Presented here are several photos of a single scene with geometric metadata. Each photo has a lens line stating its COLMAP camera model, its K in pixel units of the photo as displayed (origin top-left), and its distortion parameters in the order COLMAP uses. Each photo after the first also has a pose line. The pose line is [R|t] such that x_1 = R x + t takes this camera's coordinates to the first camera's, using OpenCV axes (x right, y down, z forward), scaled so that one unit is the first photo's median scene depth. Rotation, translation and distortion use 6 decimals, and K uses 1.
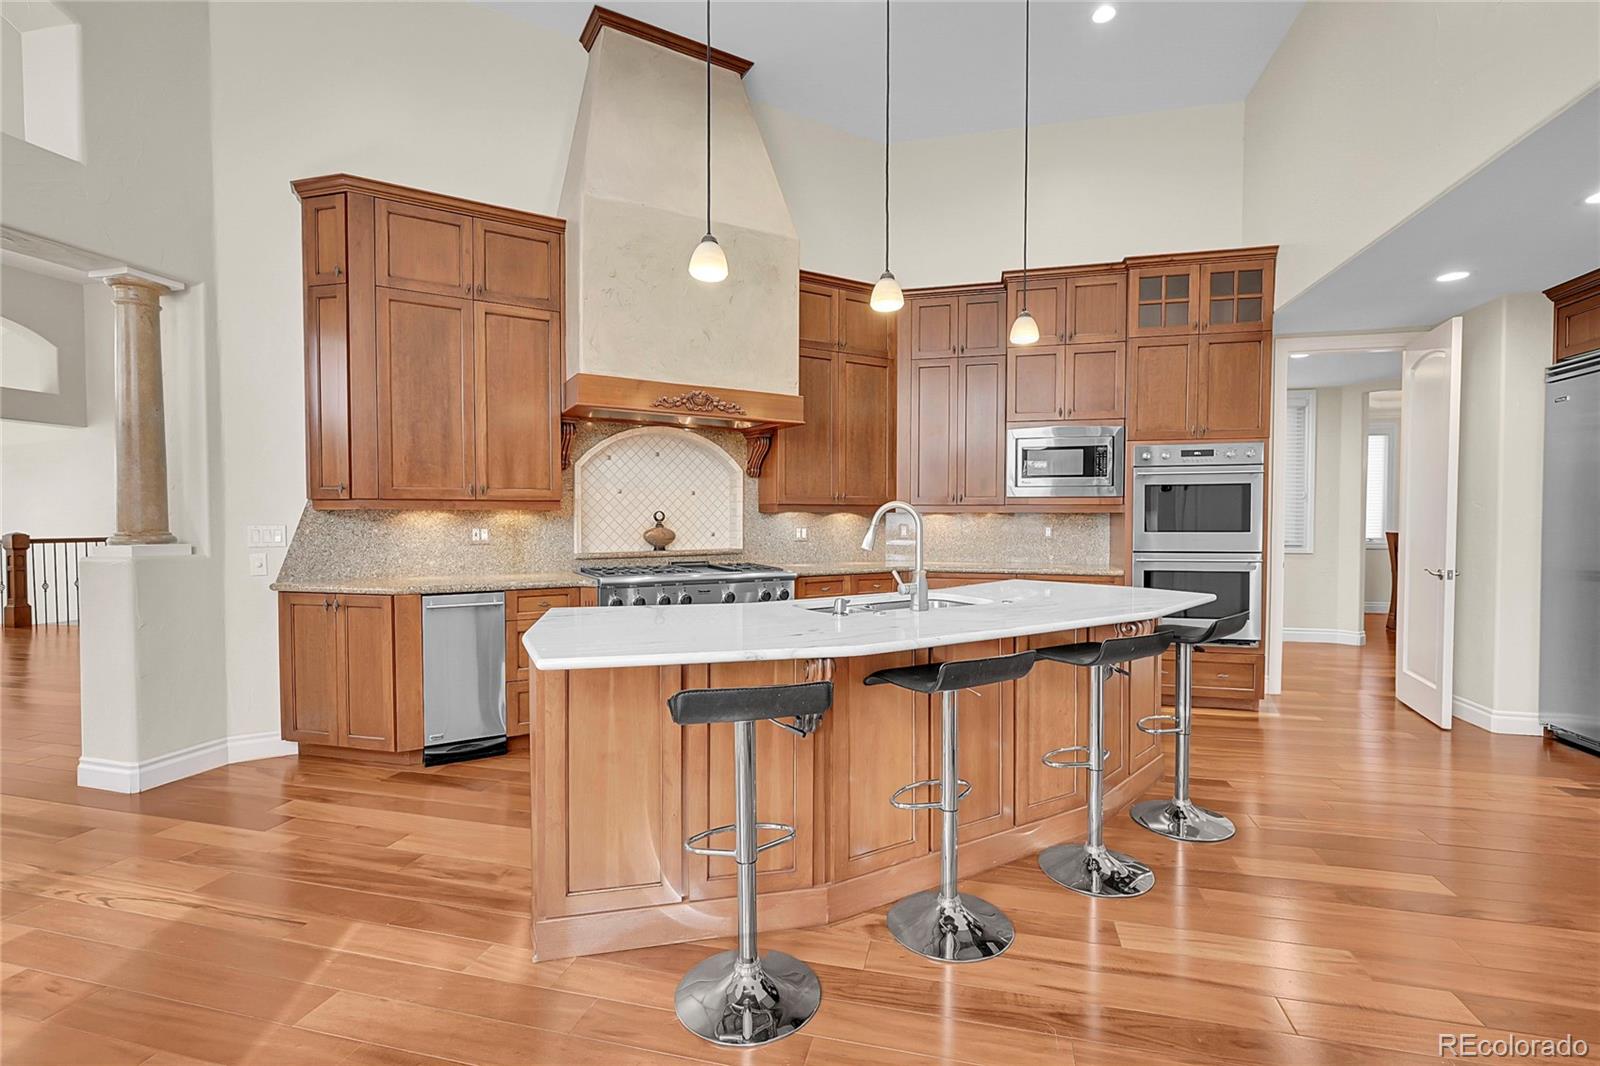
lens RADIAL K [[714.7, 0, 803.9], [0, 714.7, 534.8], [0, 0, 1]] dist [0.000551, 0.000100]
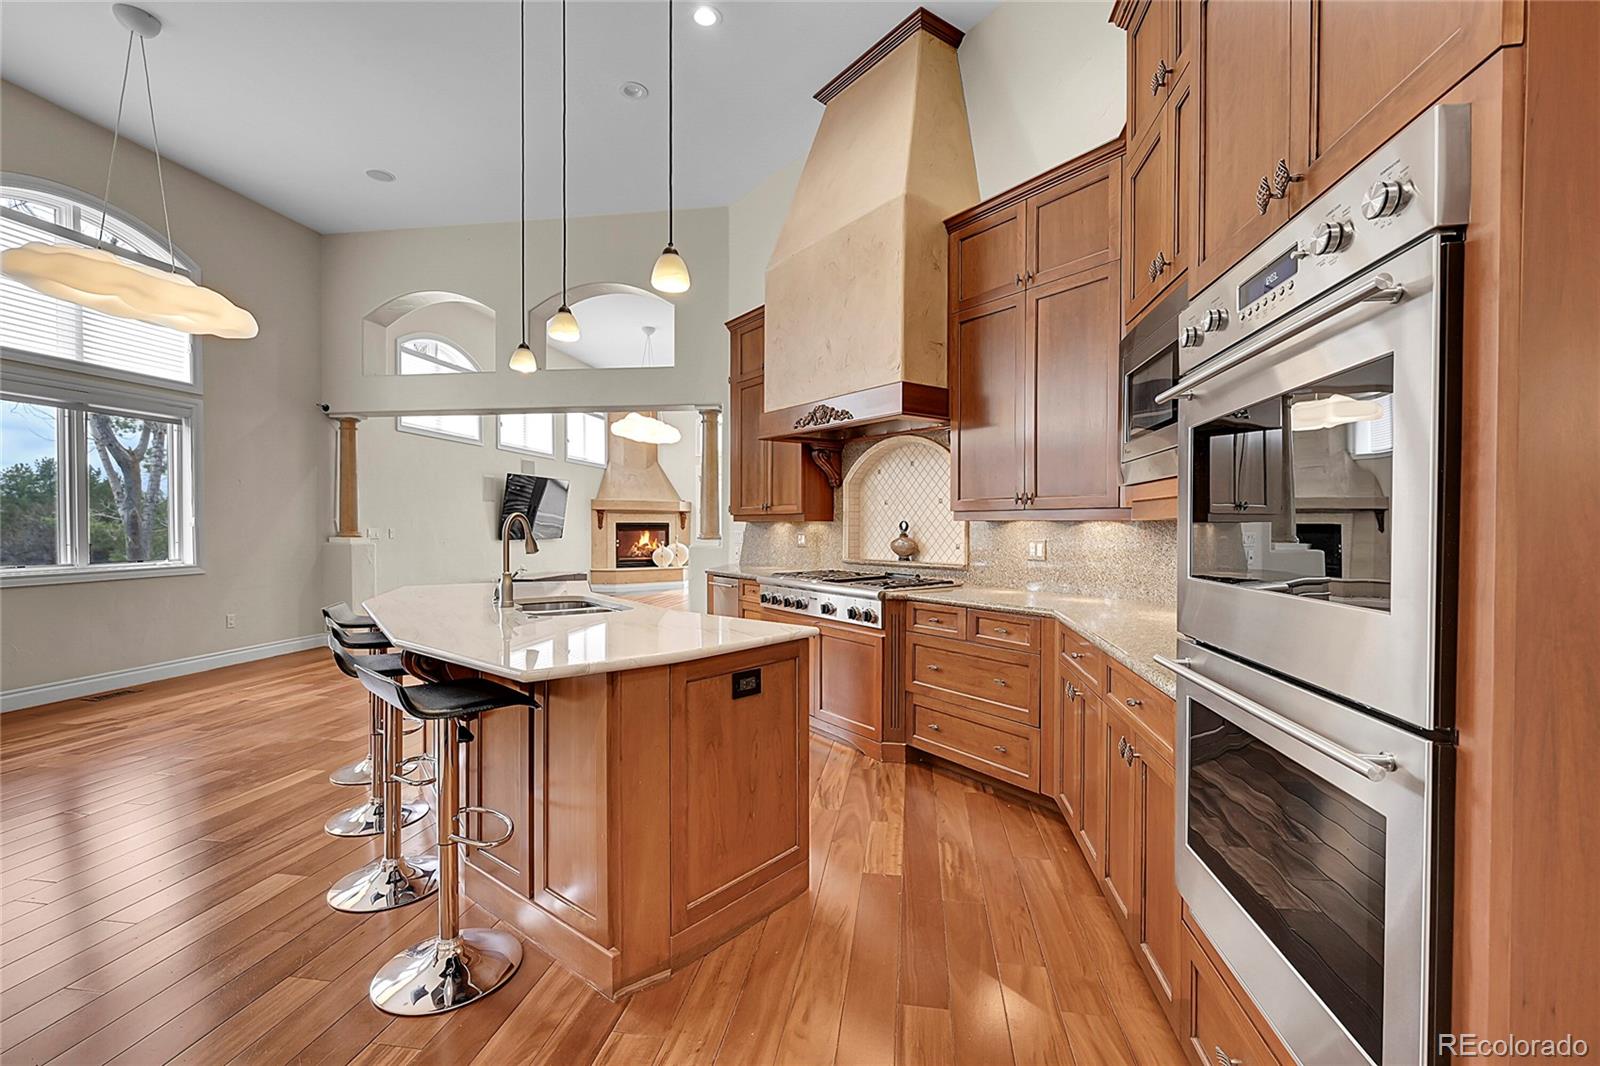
lens RADIAL K [[692.3, 0, 805.4], [0, 692.3, 536.8], [0, 0, 1]] dist [-0.002843, 0.000002]
pose [[0.085085, 0.015111, -0.996259, 0.748571], [-0.028343, 0.999517, 0.012740, -0.019493], [0.995970, 0.027153, 0.085472, 0.784022]]
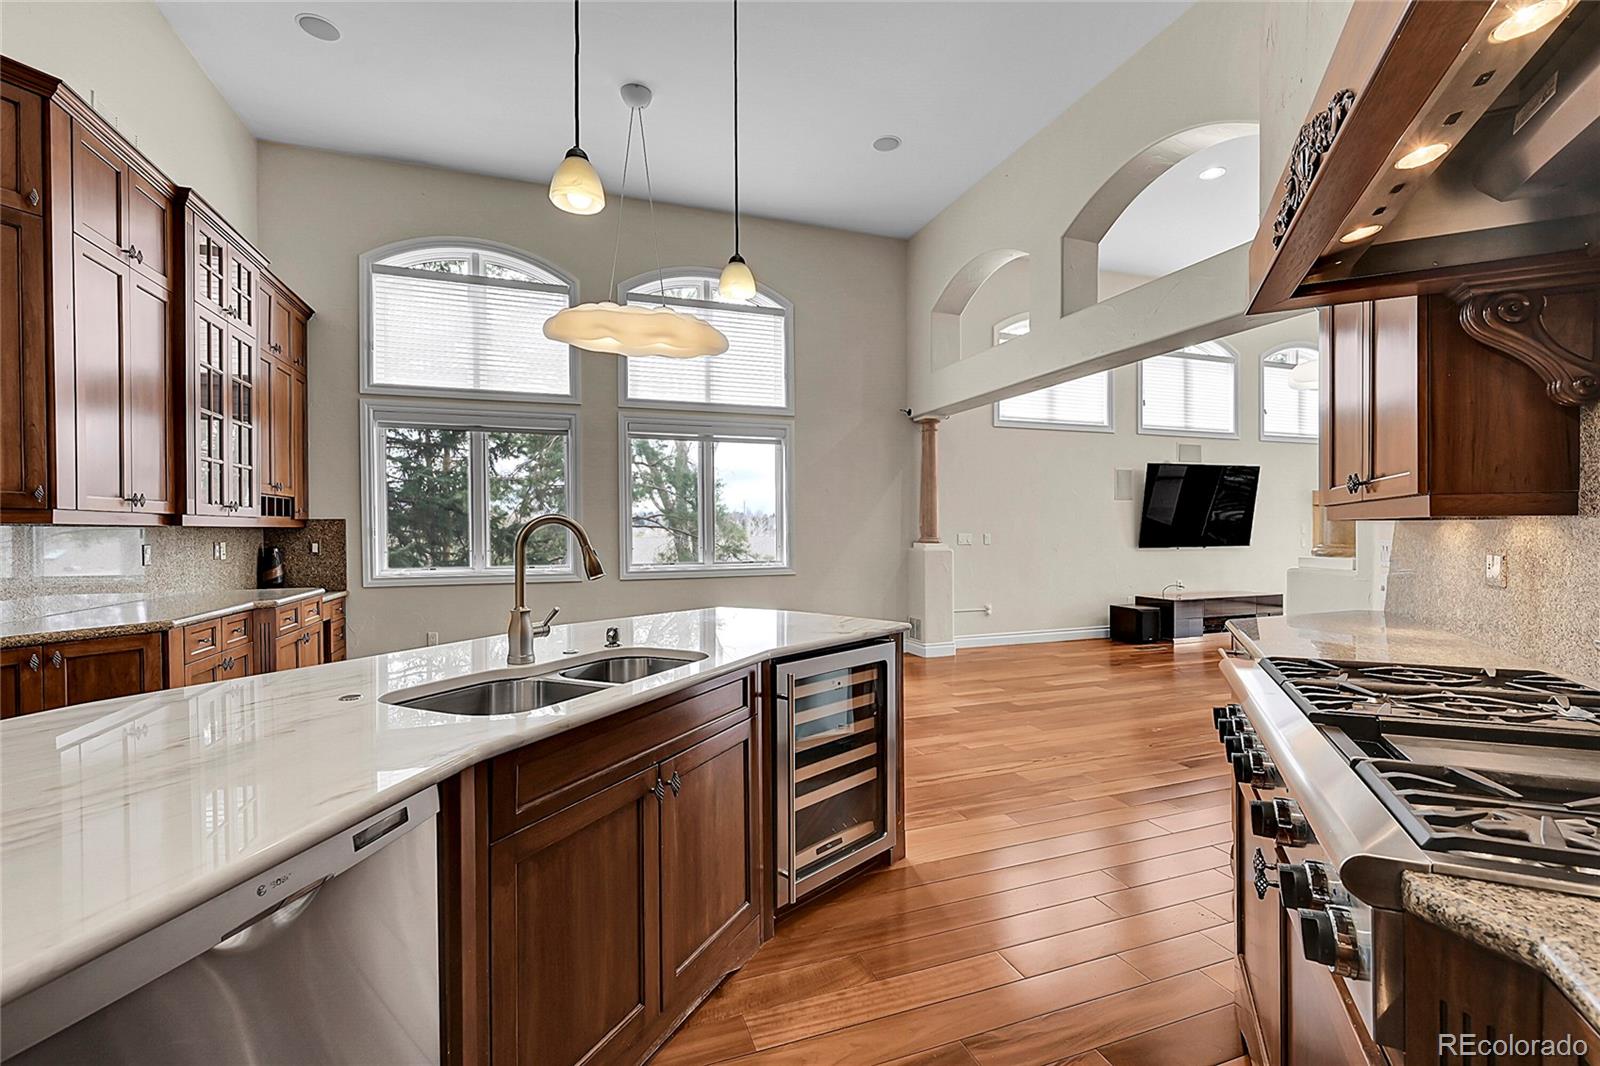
lens RADIAL K [[697.5, 0, 801.7], [0, 697.5, 530.1], [0, 0, 1]] dist [0.009191, 0.000243]
pose [[-0.832133, 0.003343, -0.554566, 0.177861], [-0.009761, 0.999739, 0.020671, -0.026514], [0.554490, 0.022614, -0.831883, 0.995609]]
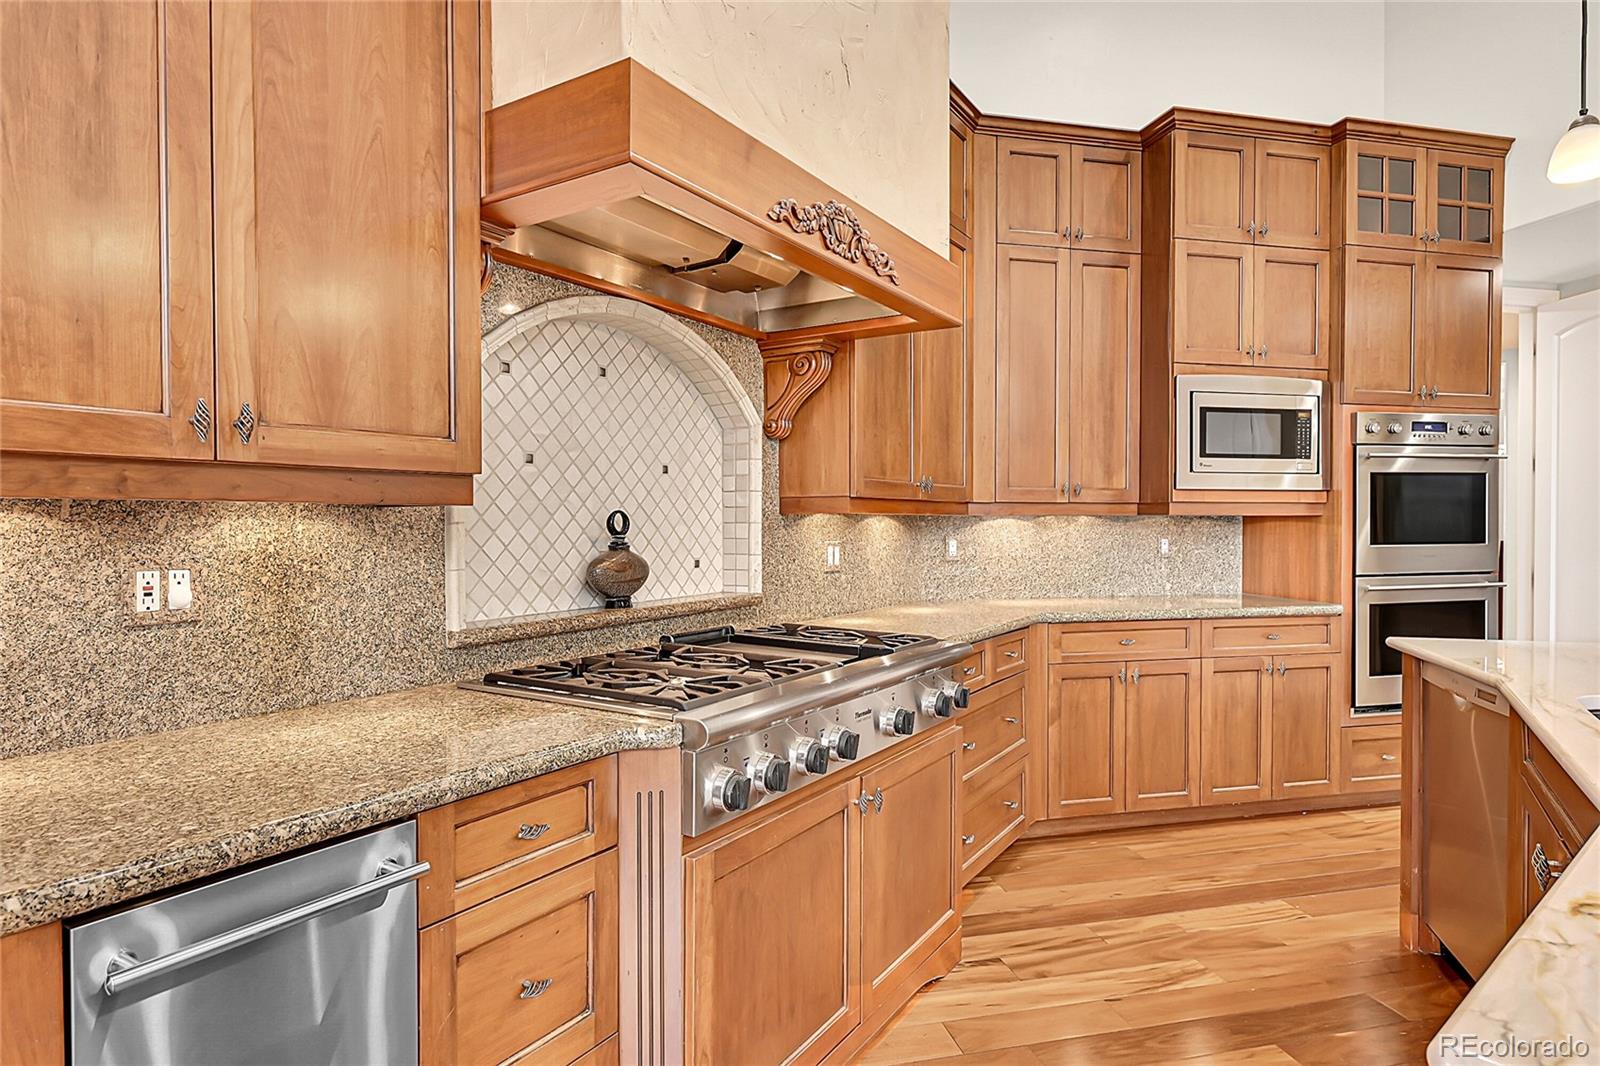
lens RADIAL K [[893.7, 0, 809.9], [0, 893.7, 535.3], [0, 0, 1]] dist [0.000454, 0.000107]
pose [[0.887902, -0.009473, 0.459935, -0.340530], [0.014790, 0.999859, -0.007960, -0.013404], [-0.459795, 0.013870, 0.887917, 0.499983]]
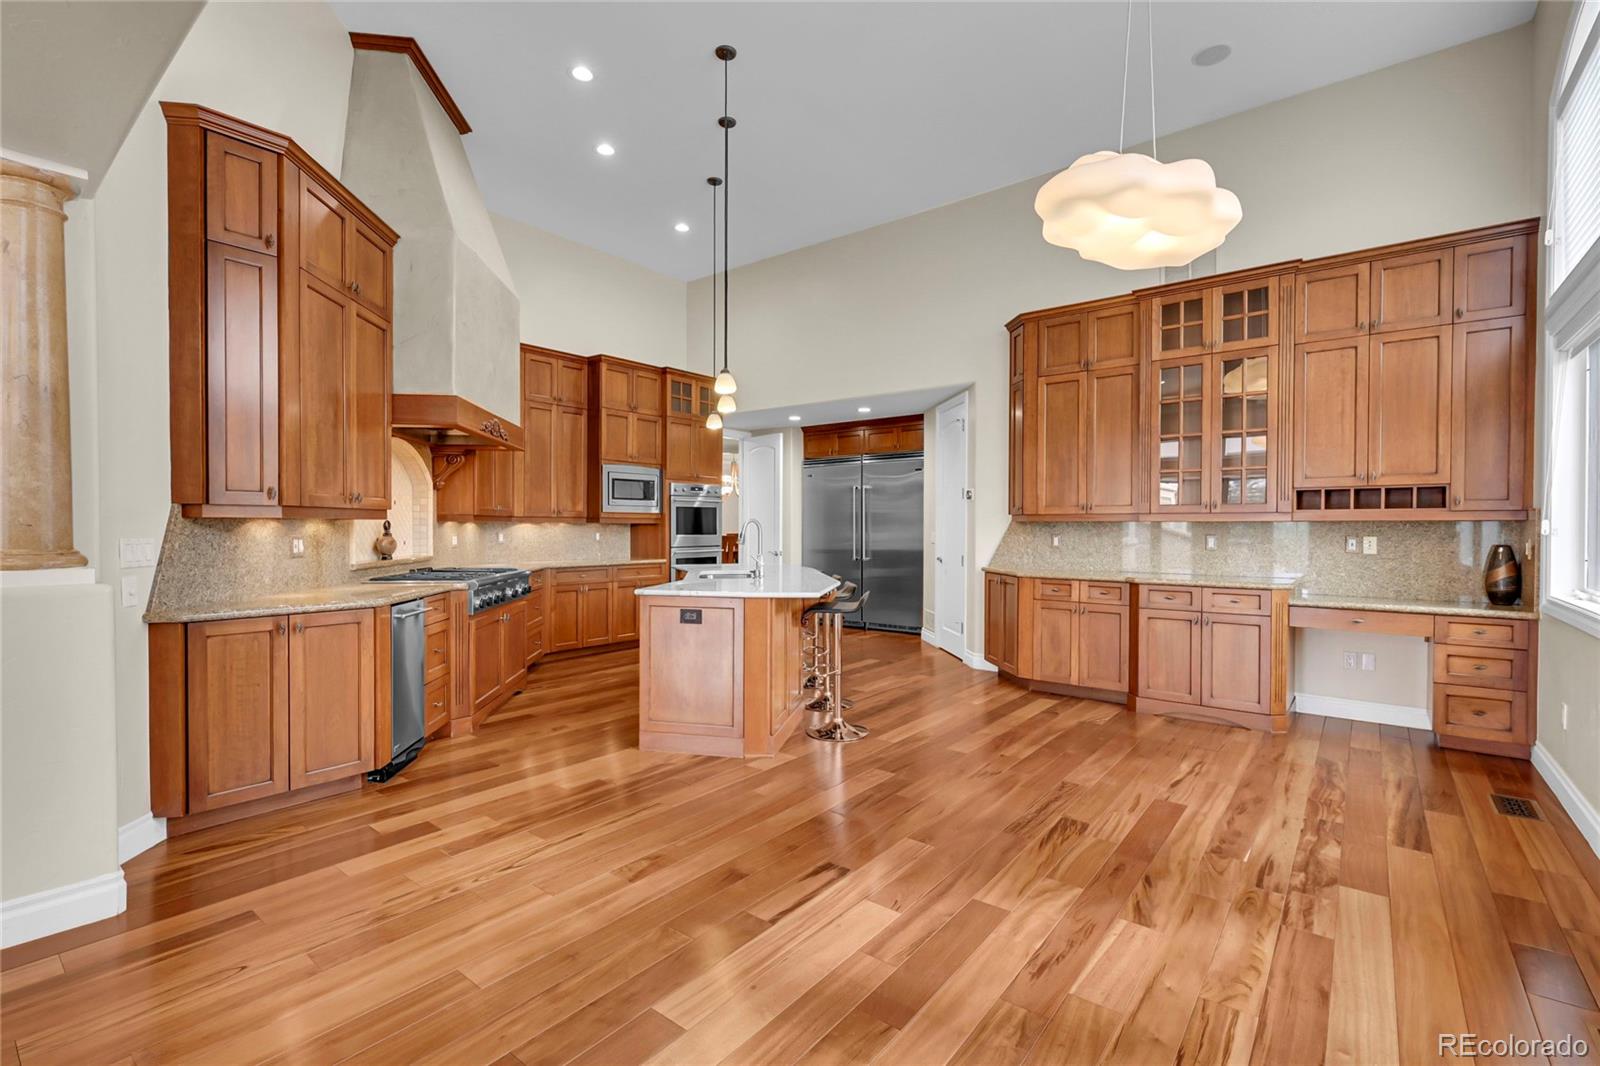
lens RADIAL K [[714.7, 0, 803.9], [0, 714.7, 534.8], [0, 0, 1]] dist [0.000551, 0.000100]
pose [[0.412991, -0.011384, 0.910664, -0.879707], [0.021189, 0.999771, 0.002889, -0.003166], [-0.910489, 0.018102, 0.413137, 0.050018]]
